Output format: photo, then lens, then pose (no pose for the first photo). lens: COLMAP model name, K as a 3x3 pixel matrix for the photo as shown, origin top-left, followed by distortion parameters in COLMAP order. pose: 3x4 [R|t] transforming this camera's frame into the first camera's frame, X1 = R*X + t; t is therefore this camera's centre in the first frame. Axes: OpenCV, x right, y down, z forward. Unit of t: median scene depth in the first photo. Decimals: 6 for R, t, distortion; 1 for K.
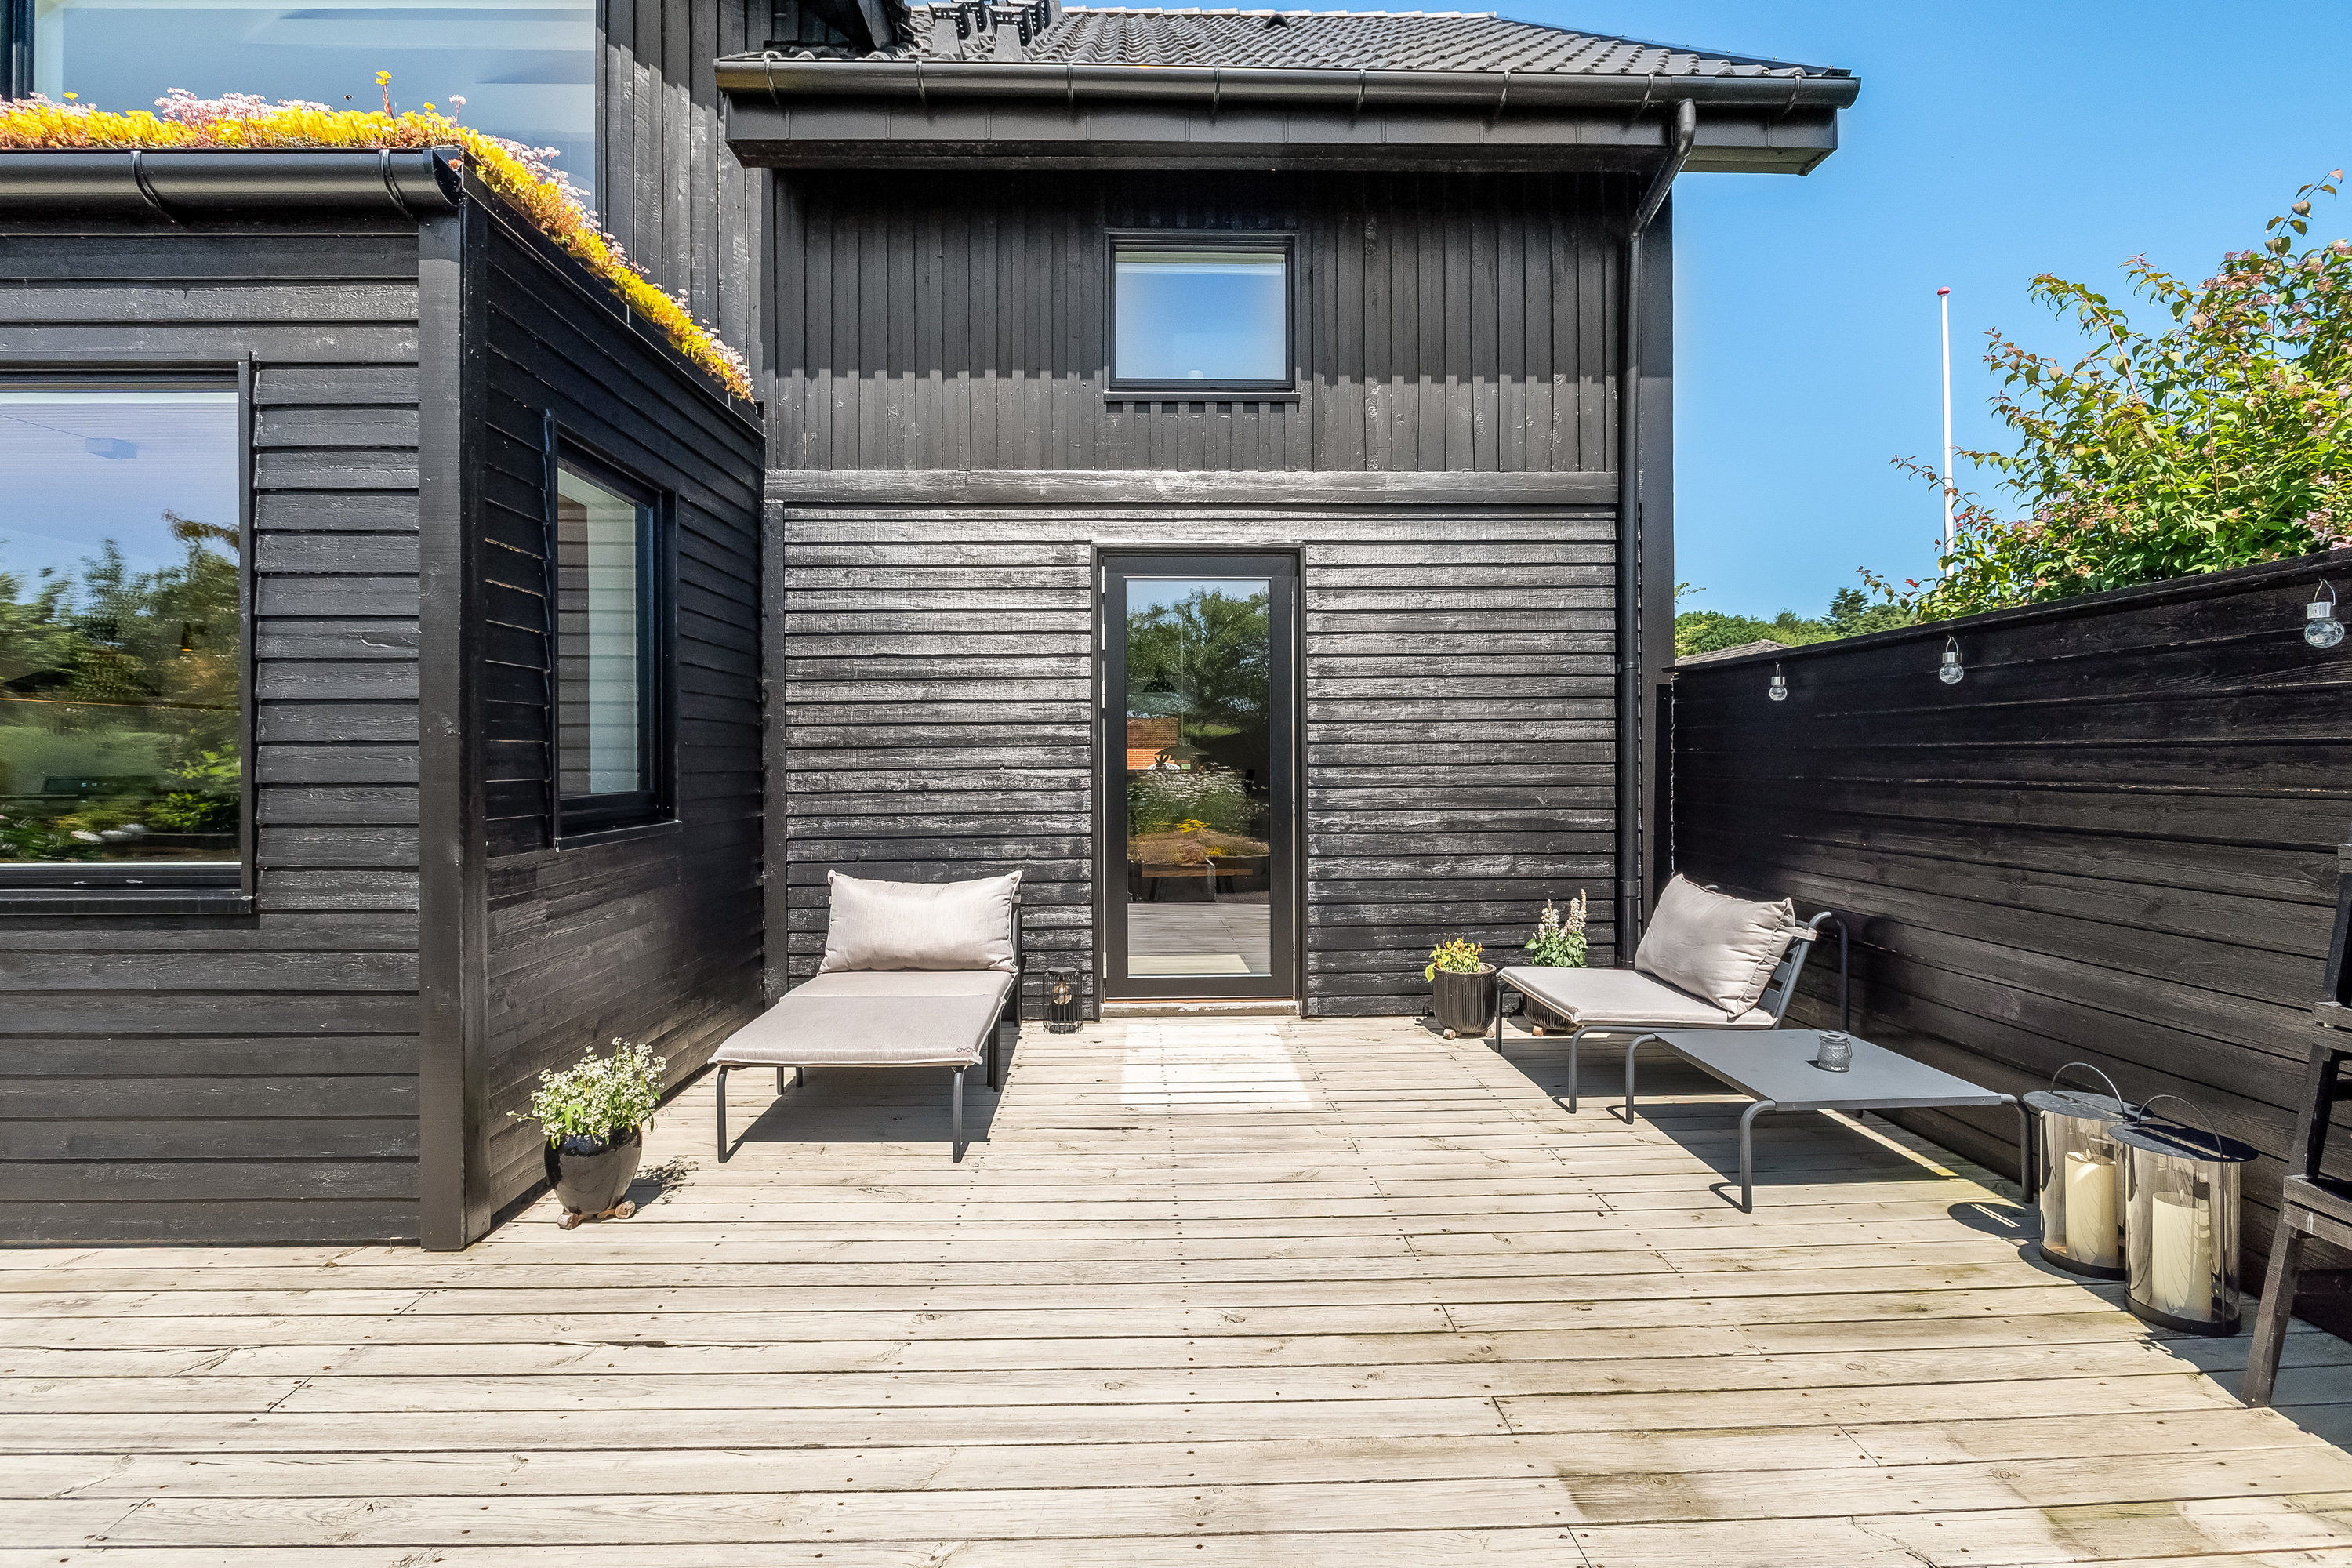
lens RADIAL K [[1143.5, 0, 1173.8], [0, 1143.5, 765.8], [0, 0, 1]] dist [-0.015749, 0.004072]
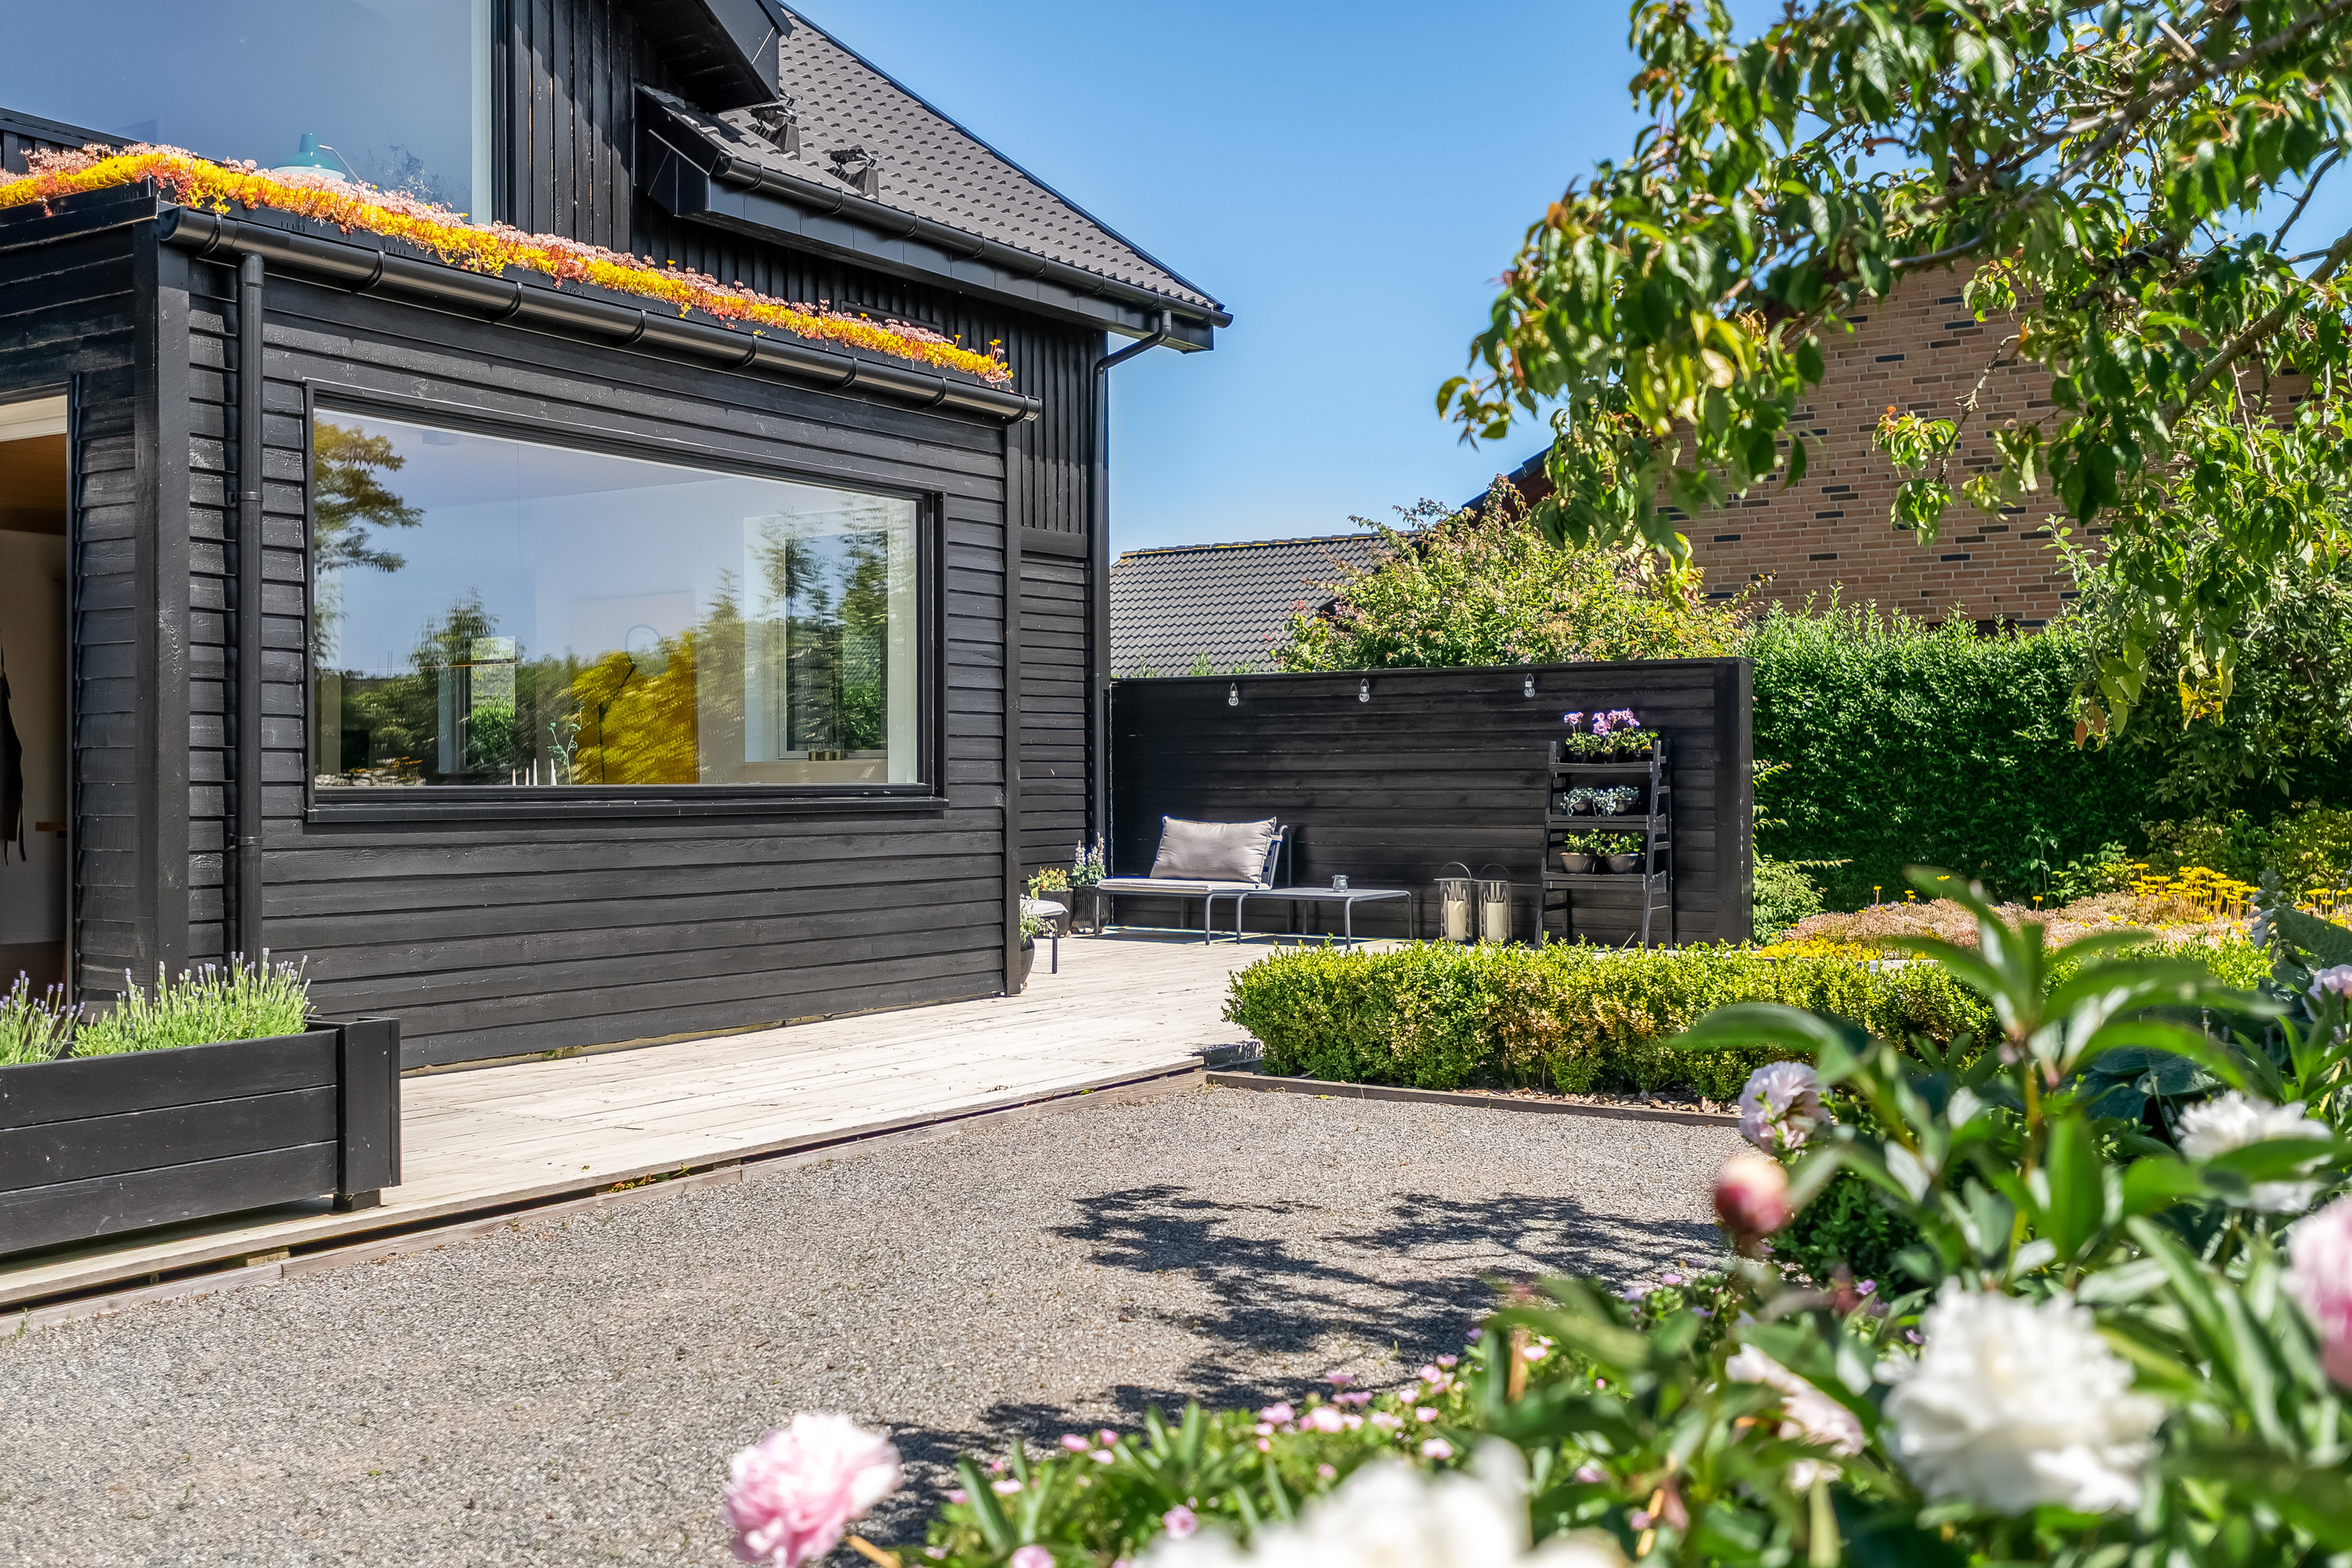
lens RADIAL K [[2306.6, 0, 1177.4], [0, 2306.6, 779.5], [0, 0, 1]] dist [0.032740, 0.000000]
pose [[0.569145, 0.001962, 0.822235, -1.895003], [0.005564, 0.999965, -0.006237, 0.059030], [-0.822218, 0.008124, 0.569114, -0.701240]]
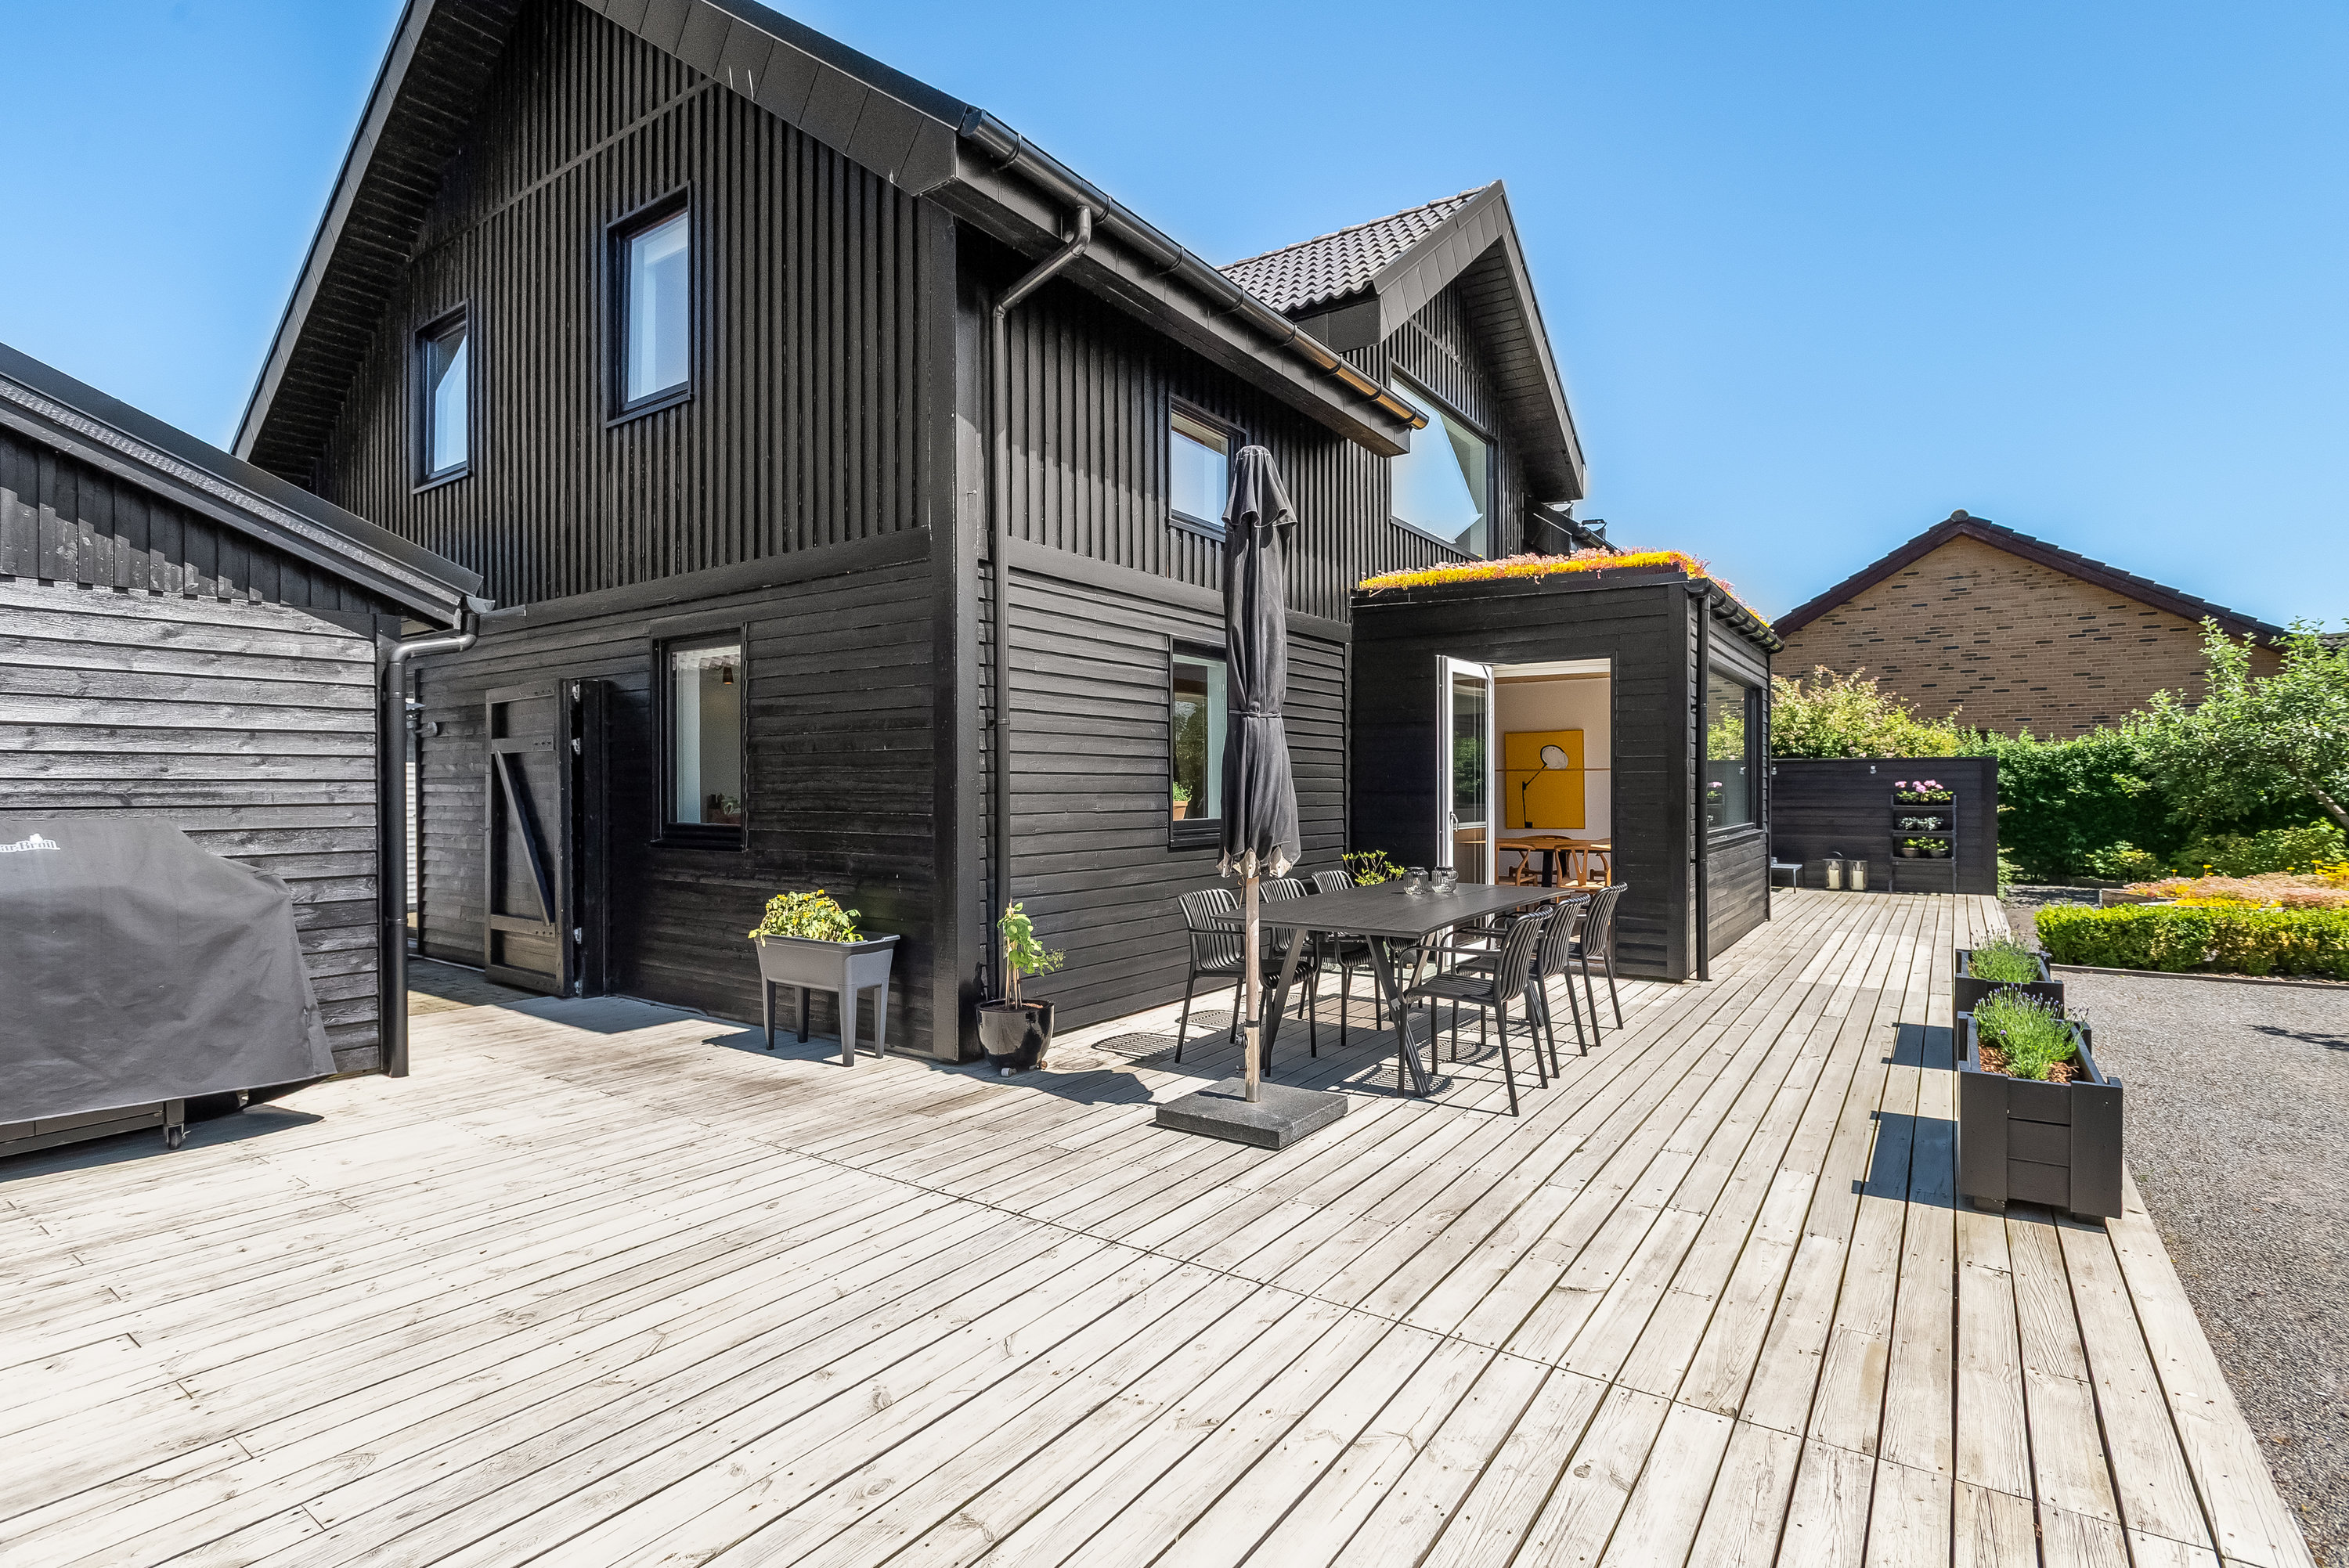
lens RADIAL K [[1141.9, 0, 1176.4], [0, 1141.9, 793.2], [0, 0, 1]] dist [-0.015749, 0.004072]
pose [[0.586478, -0.001555, 0.809964, -2.680687], [0.000923, 0.999999, 0.001251, -0.004648], [-0.809965, 0.000014, 0.586478, 0.204695]]
